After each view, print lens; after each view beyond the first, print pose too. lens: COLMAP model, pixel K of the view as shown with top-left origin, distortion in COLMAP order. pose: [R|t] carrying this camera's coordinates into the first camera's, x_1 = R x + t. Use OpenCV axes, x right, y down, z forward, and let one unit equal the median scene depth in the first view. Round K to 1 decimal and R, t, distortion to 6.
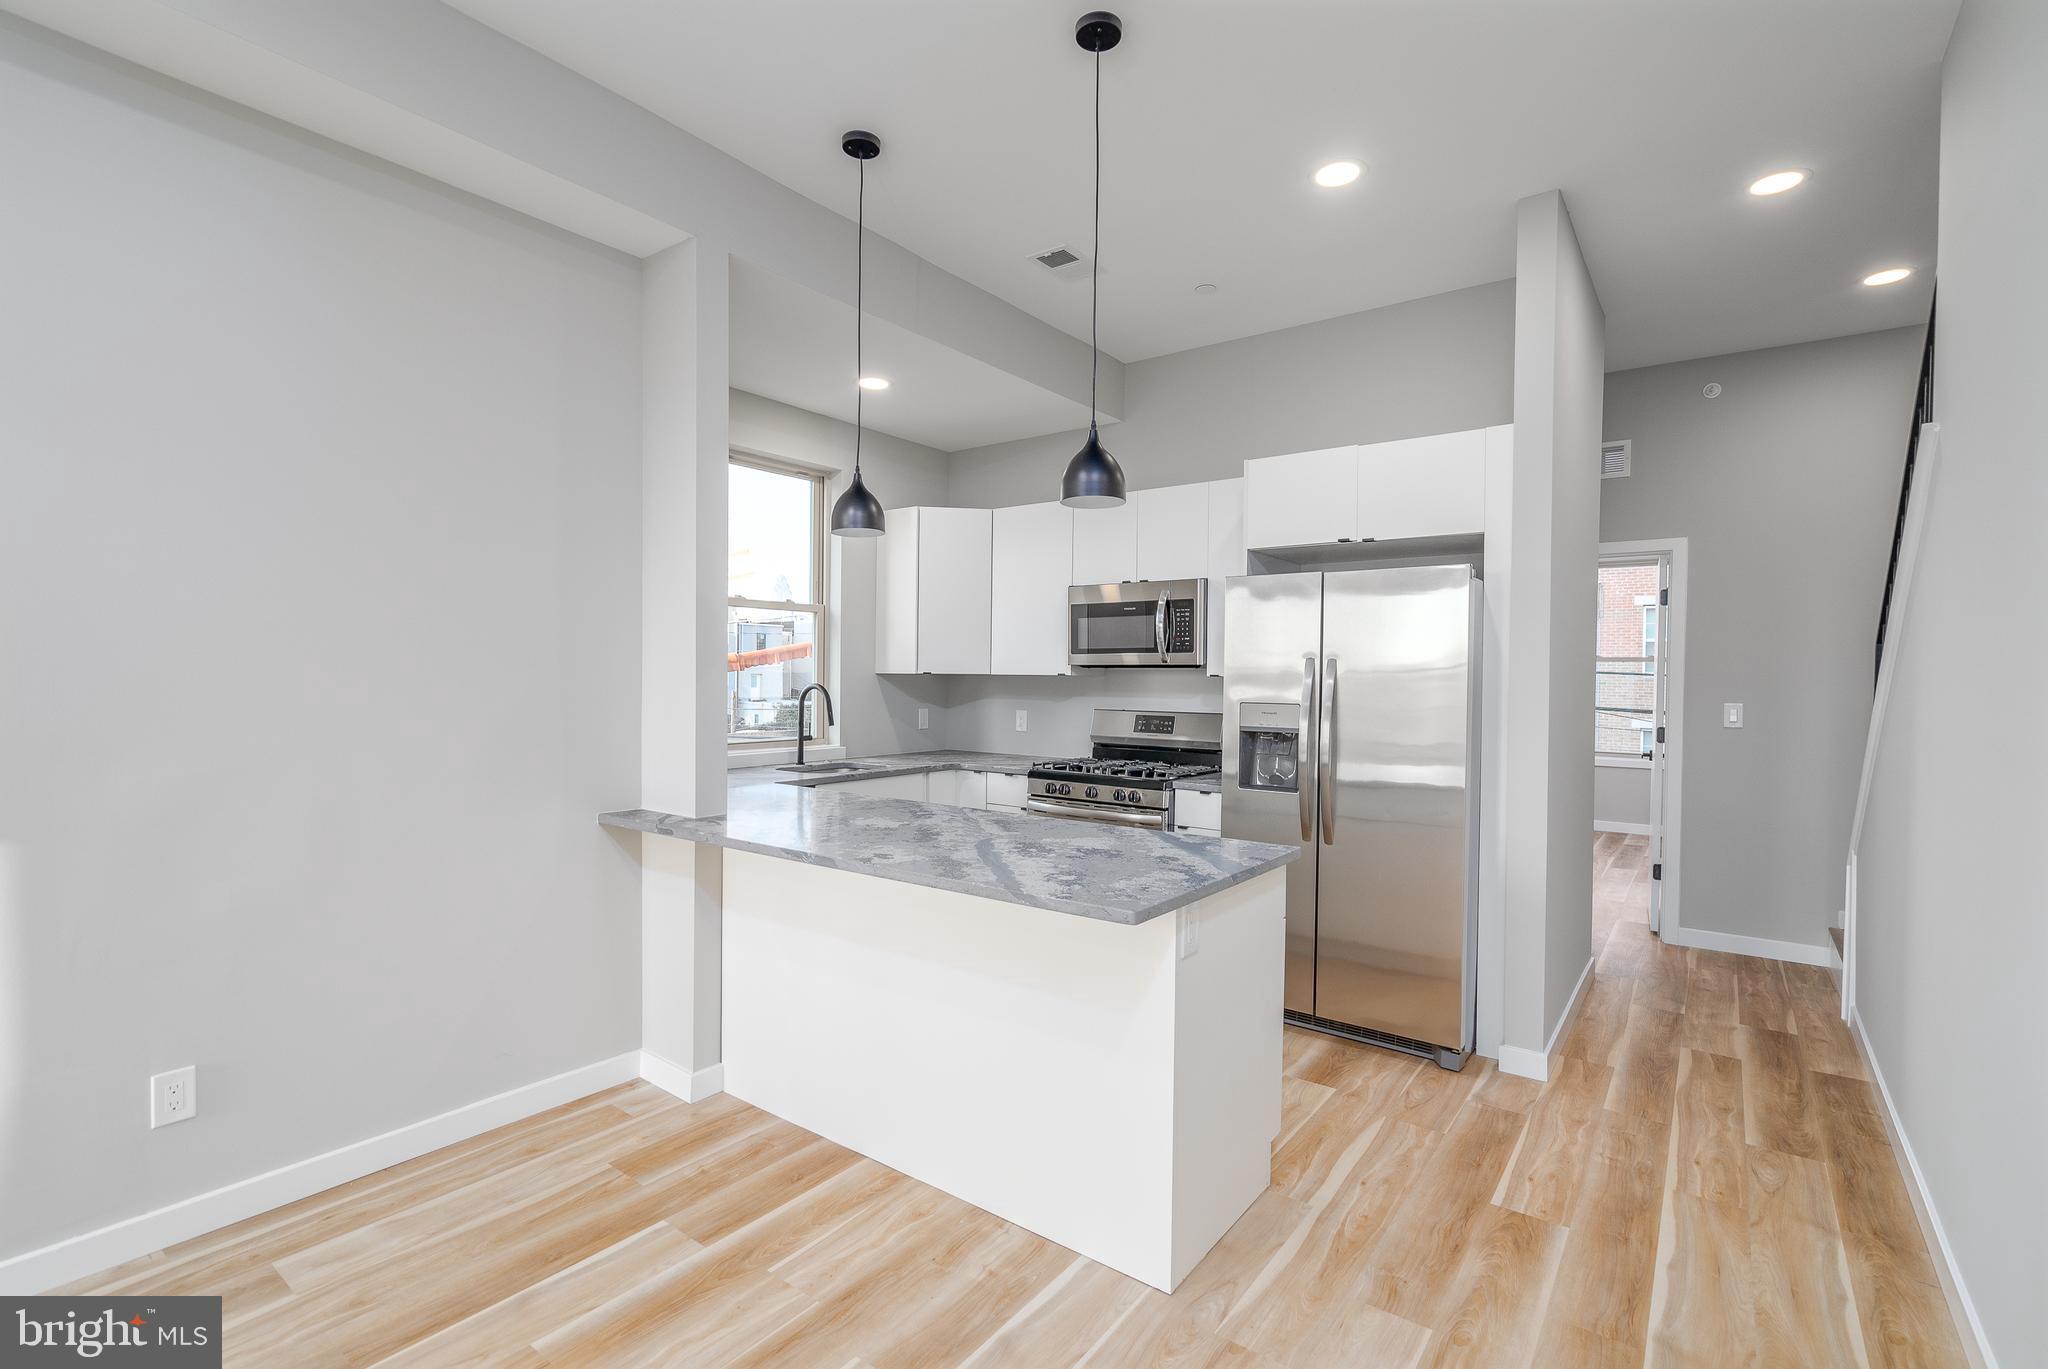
lens RADIAL K [[962.5, 0, 1018.8], [0, 962.5, 681.5], [0, 0, 1]] dist [-0.001934, 0.000305]
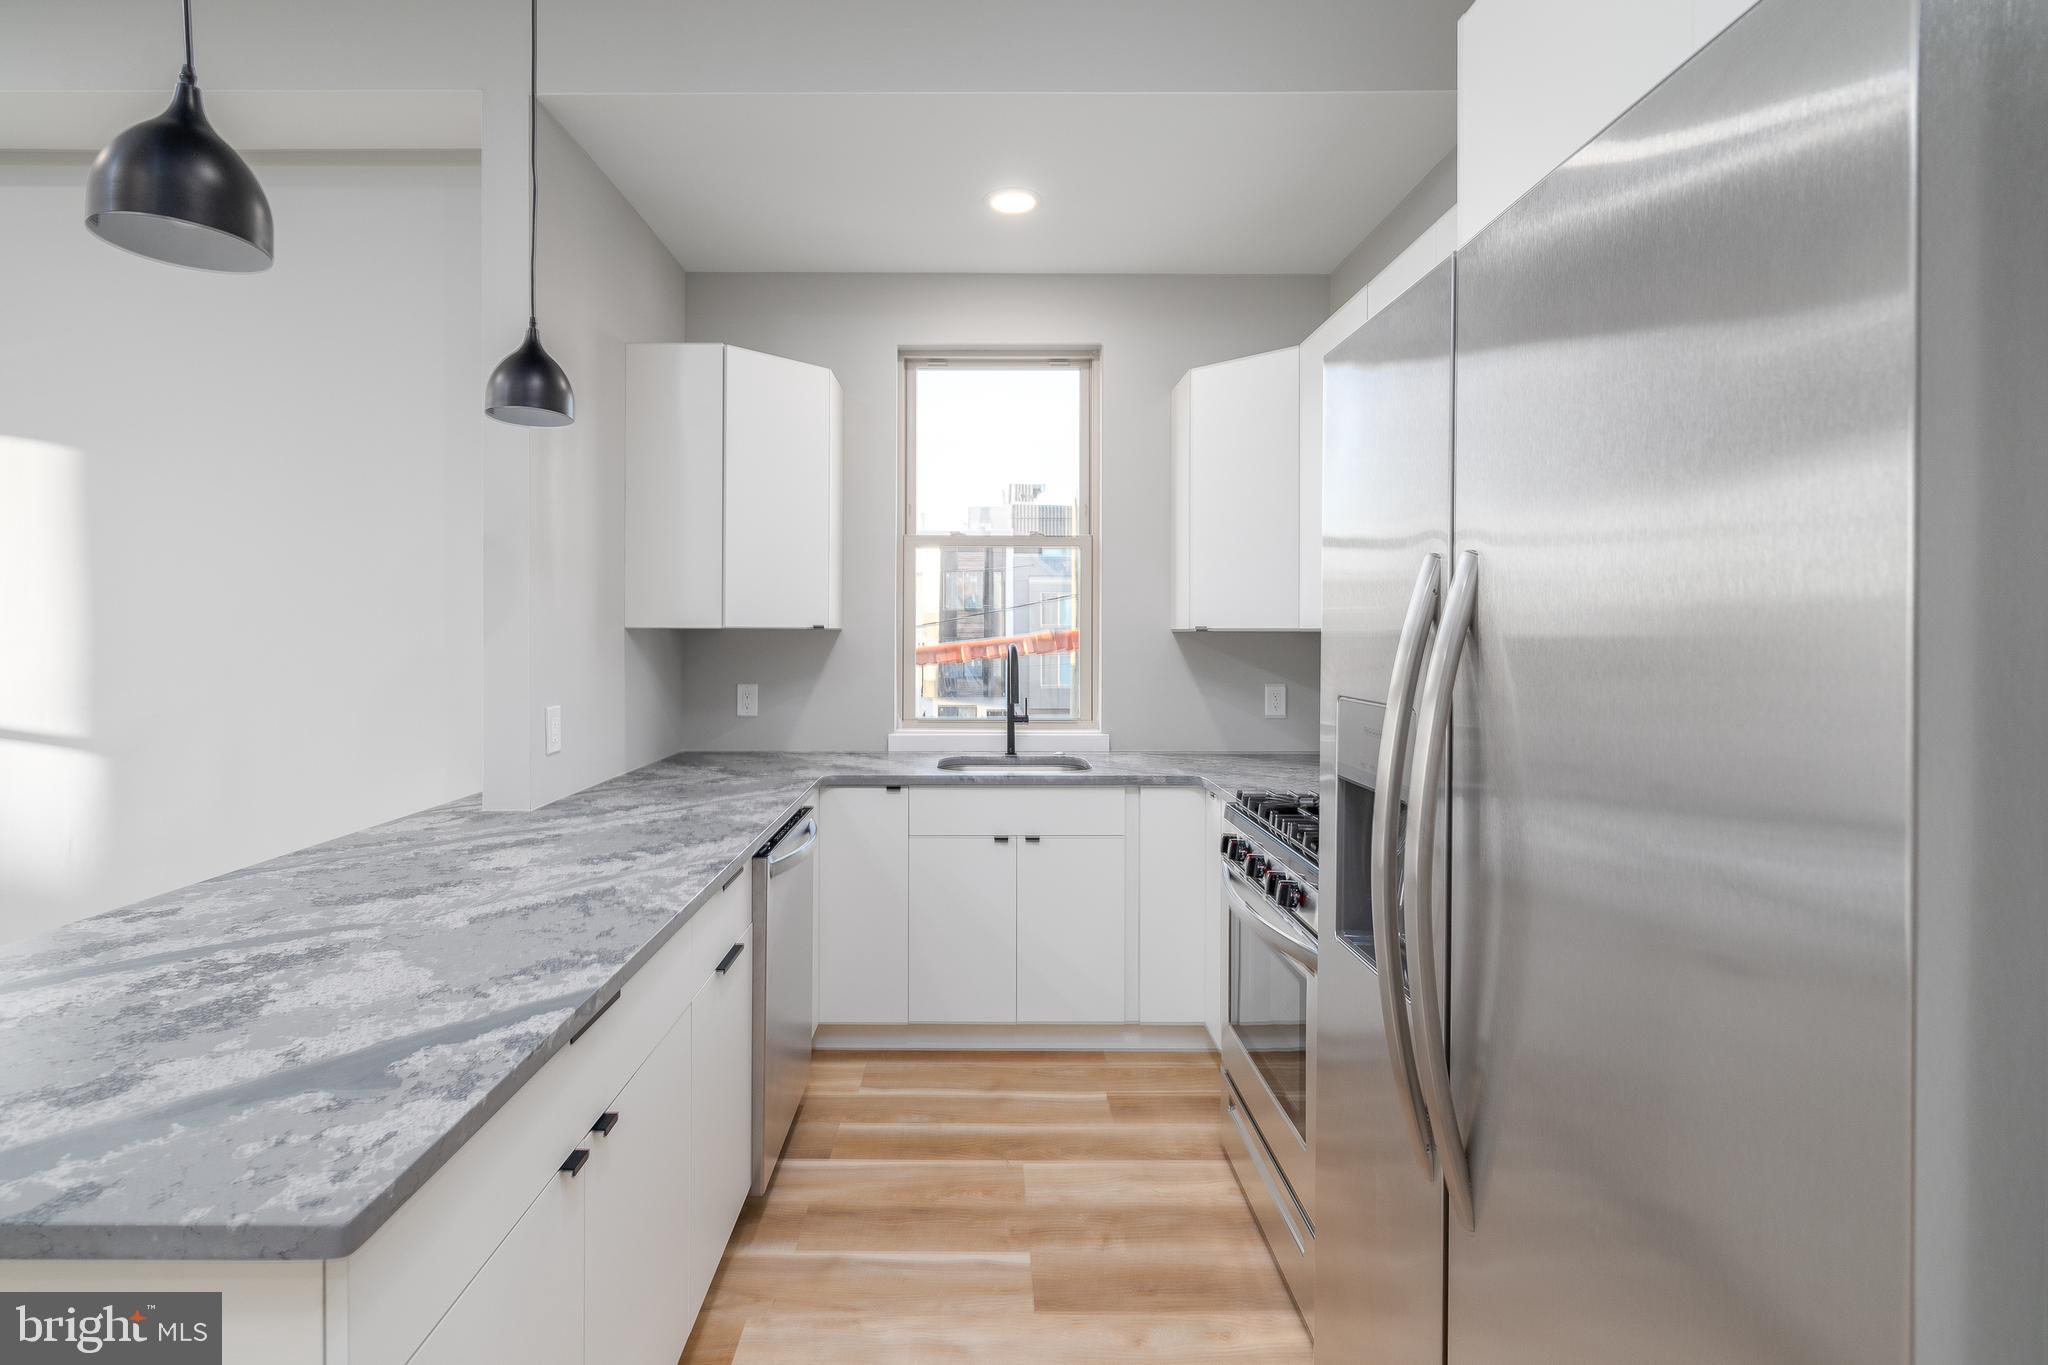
lens RADIAL K [[989.2, 0, 1015.1], [0, 989.2, 641.7], [0, 0, 1]] dist [-0.000437, 0.000058]
pose [[0.609637, 0.002138, -0.792677, 0.373626], [-0.005156, 0.999986, -0.001268, 0.000486], [0.792664, 0.004860, 0.609640, 0.538340]]
